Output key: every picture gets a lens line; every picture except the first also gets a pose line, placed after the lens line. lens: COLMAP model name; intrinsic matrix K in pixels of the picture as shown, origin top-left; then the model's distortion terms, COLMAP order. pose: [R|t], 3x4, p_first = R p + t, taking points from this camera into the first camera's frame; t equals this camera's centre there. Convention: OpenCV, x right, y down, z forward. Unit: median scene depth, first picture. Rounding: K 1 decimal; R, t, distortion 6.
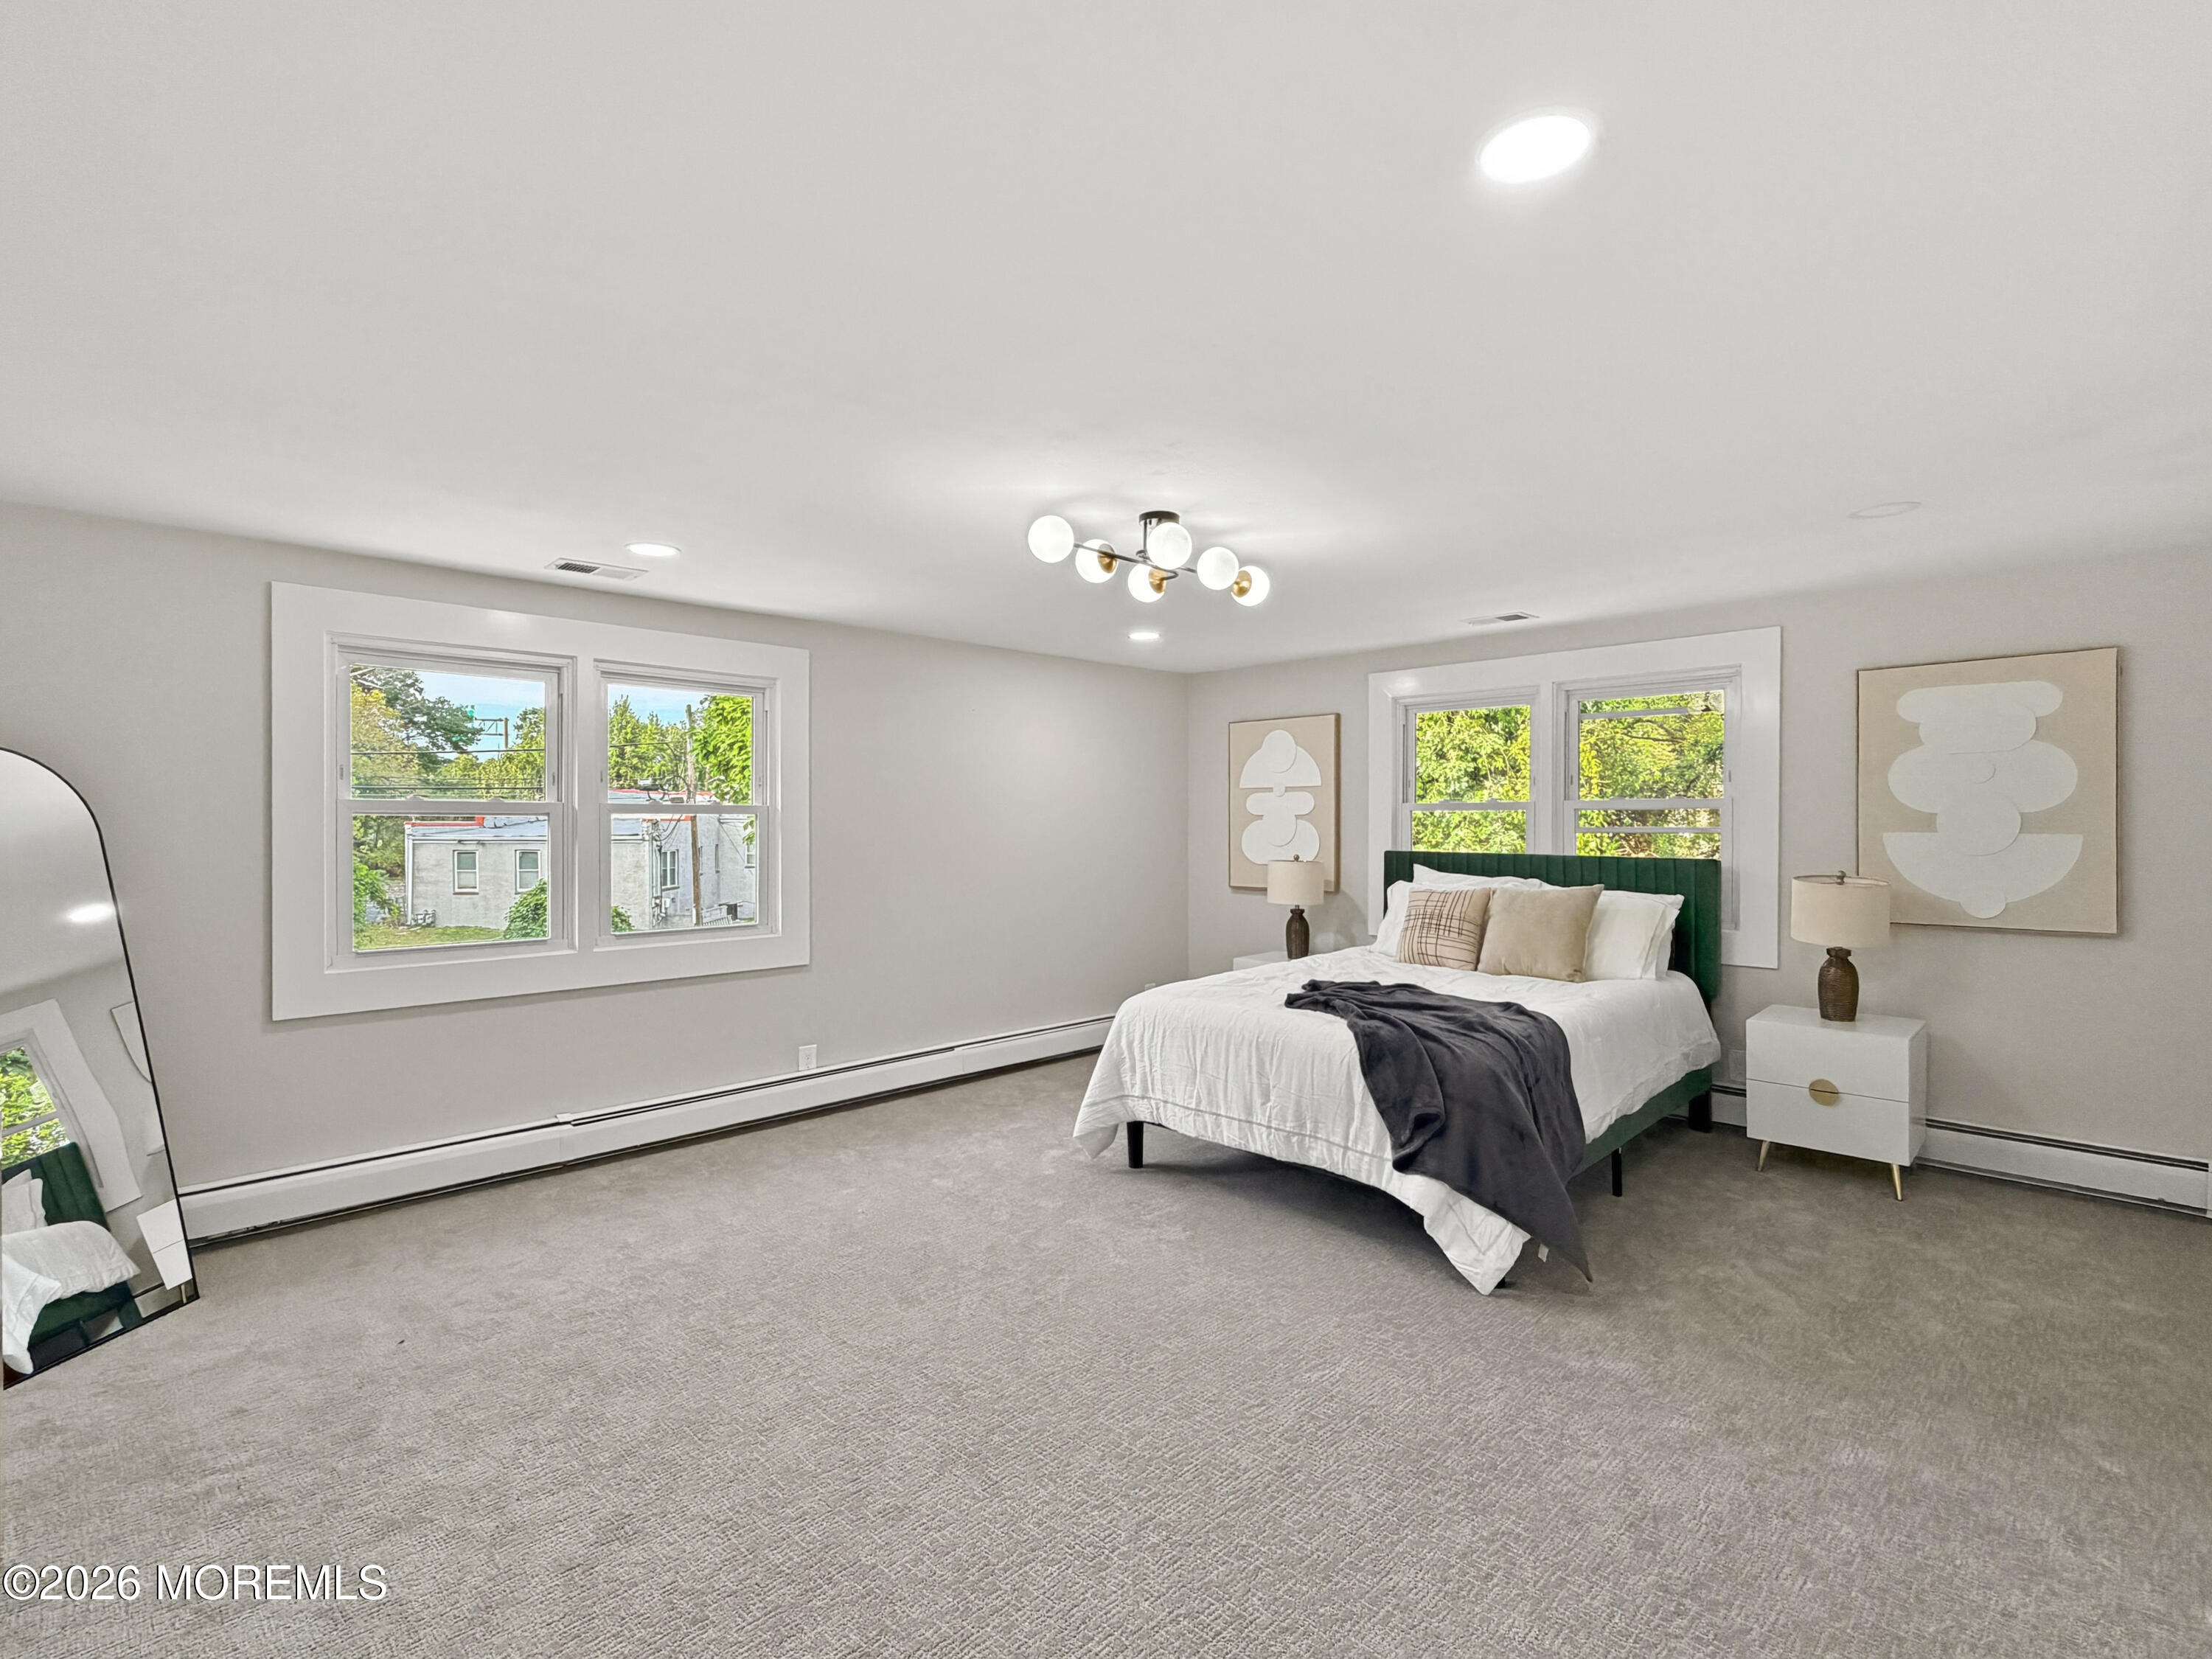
lens RADIAL K [[1047.8, 0, 1108.7], [0, 1047.8, 825.9], [0, 0, 1]] dist [-0.005250, 0.001216]
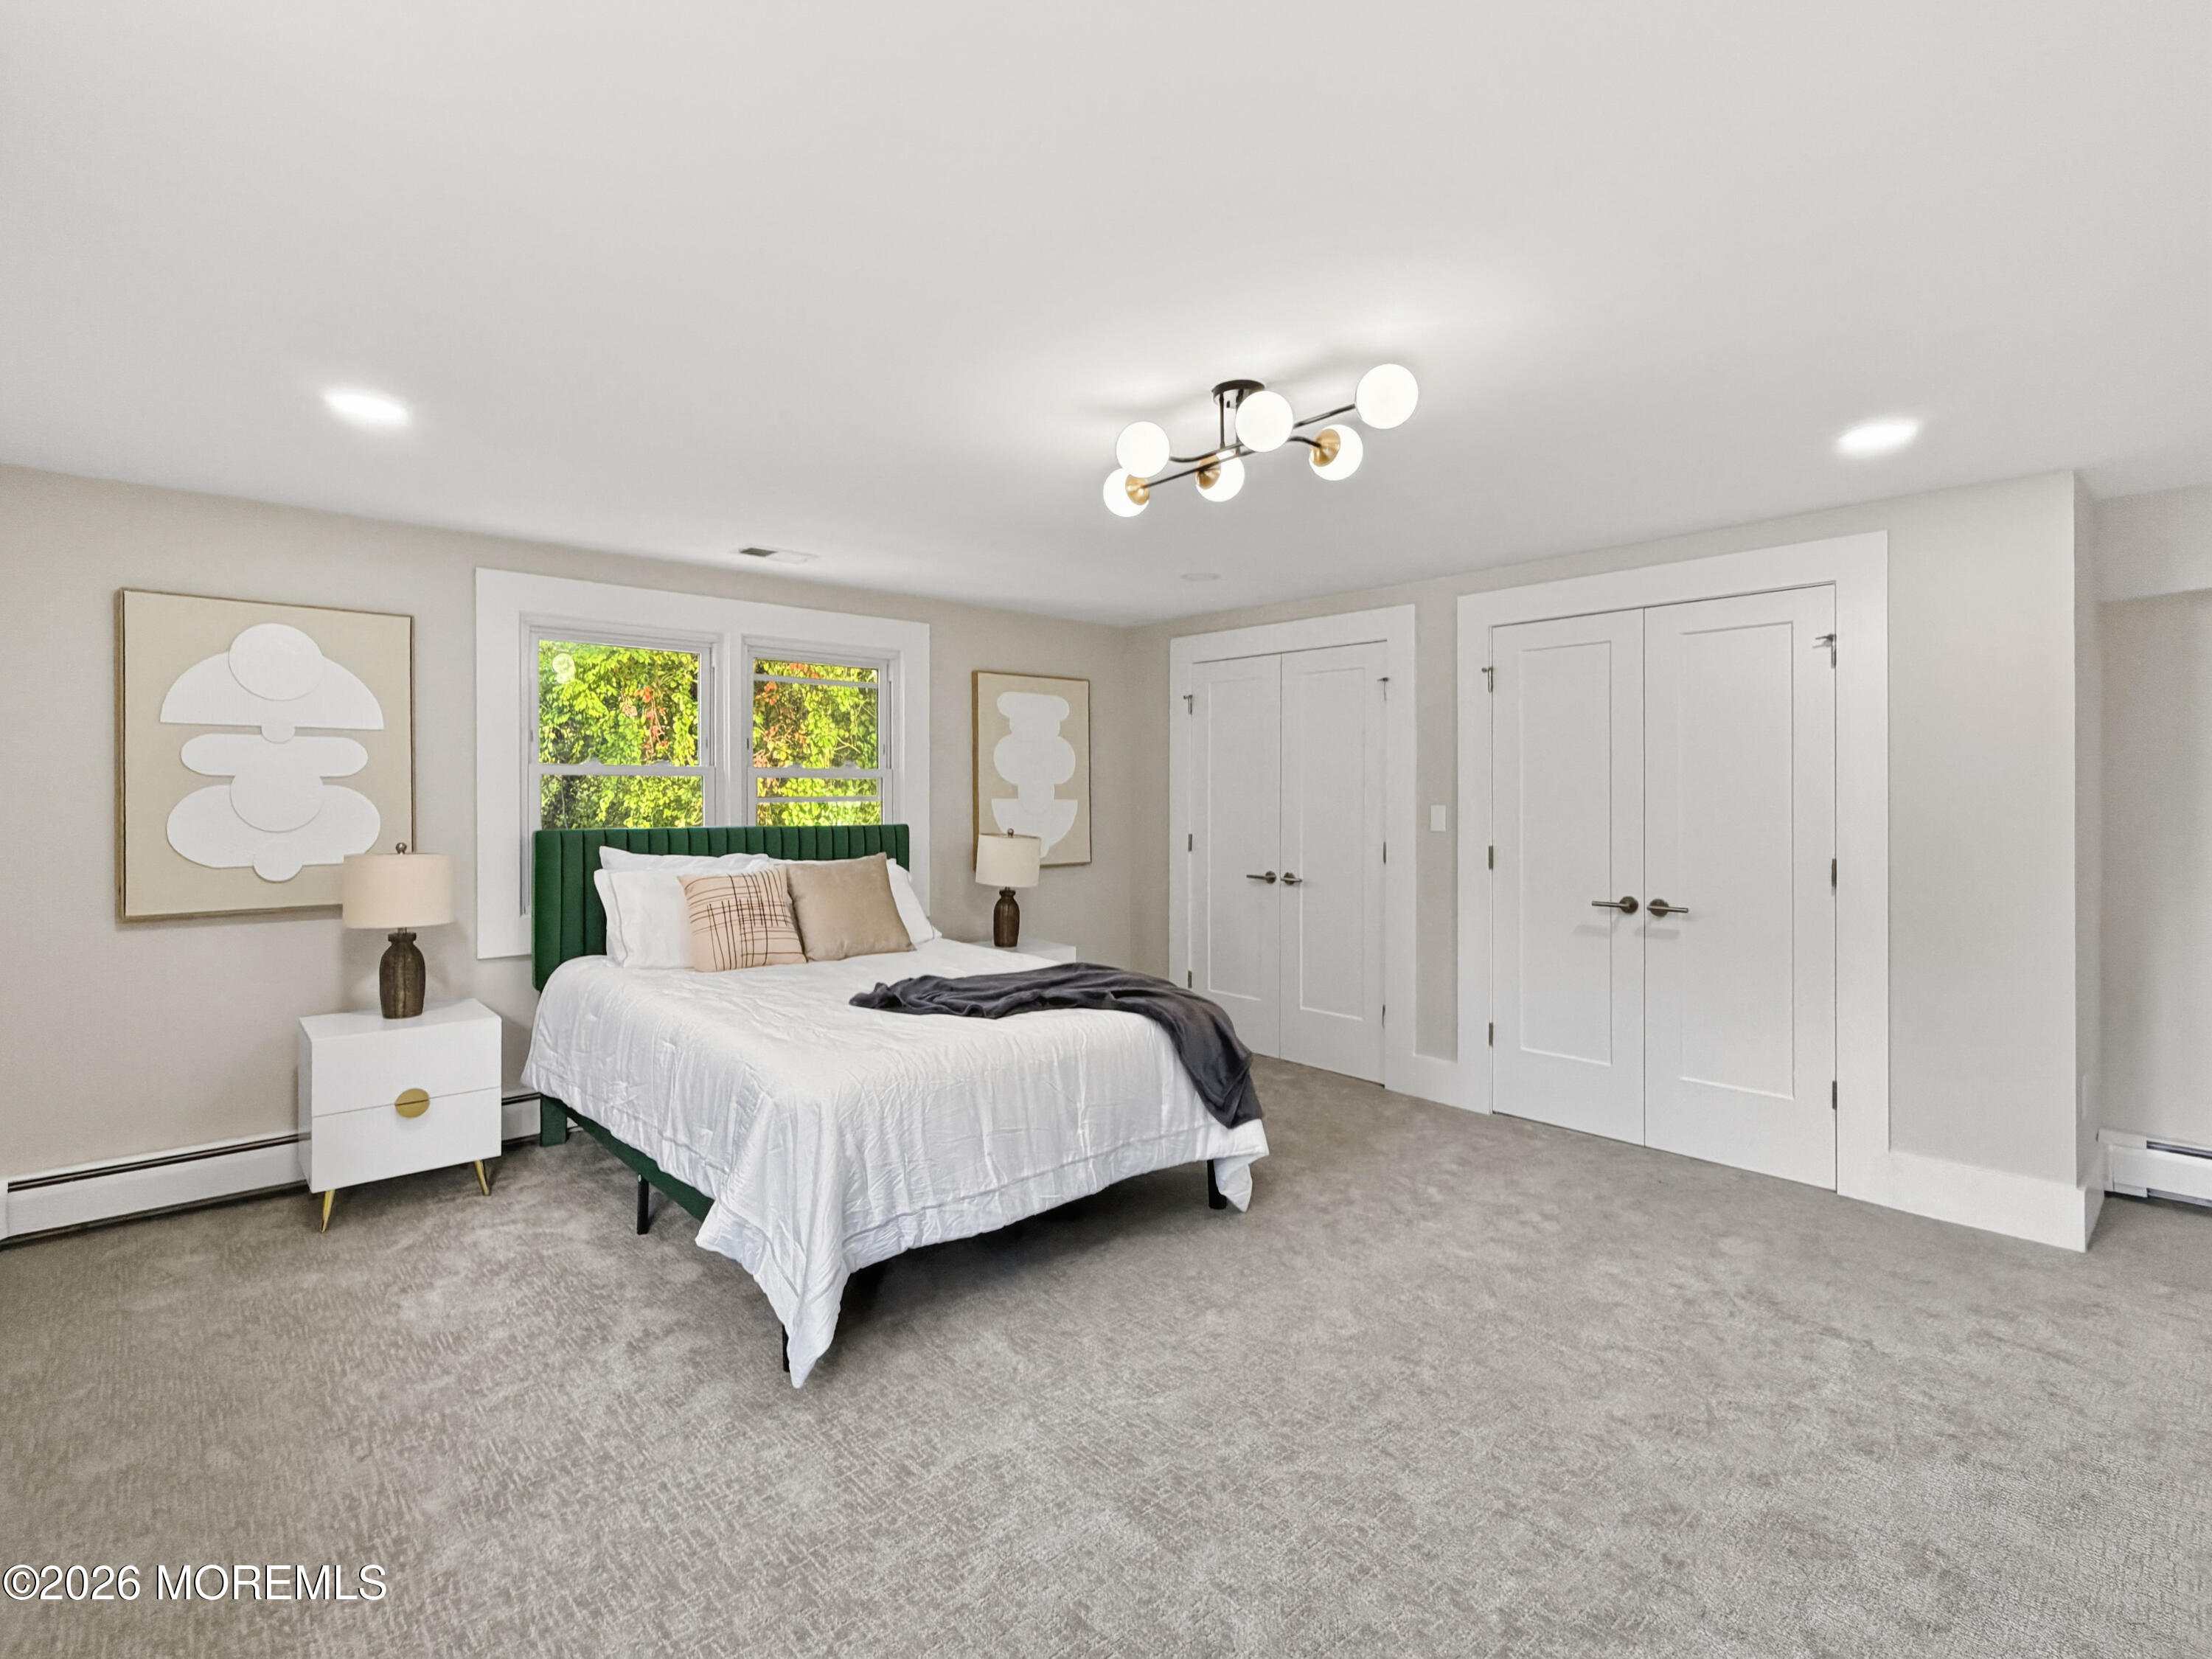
lens RADIAL K [[1047.8, 0, 1104.8], [0, 1047.8, 797.9], [0, 0, 1]] dist [-0.005250, 0.001216]
pose [[0.060019, 0.010572, 0.998141, -0.464187], [0.014699, 0.999826, -0.011473, 0.017632], [-0.998089, 0.015361, 0.059853, 0.676627]]
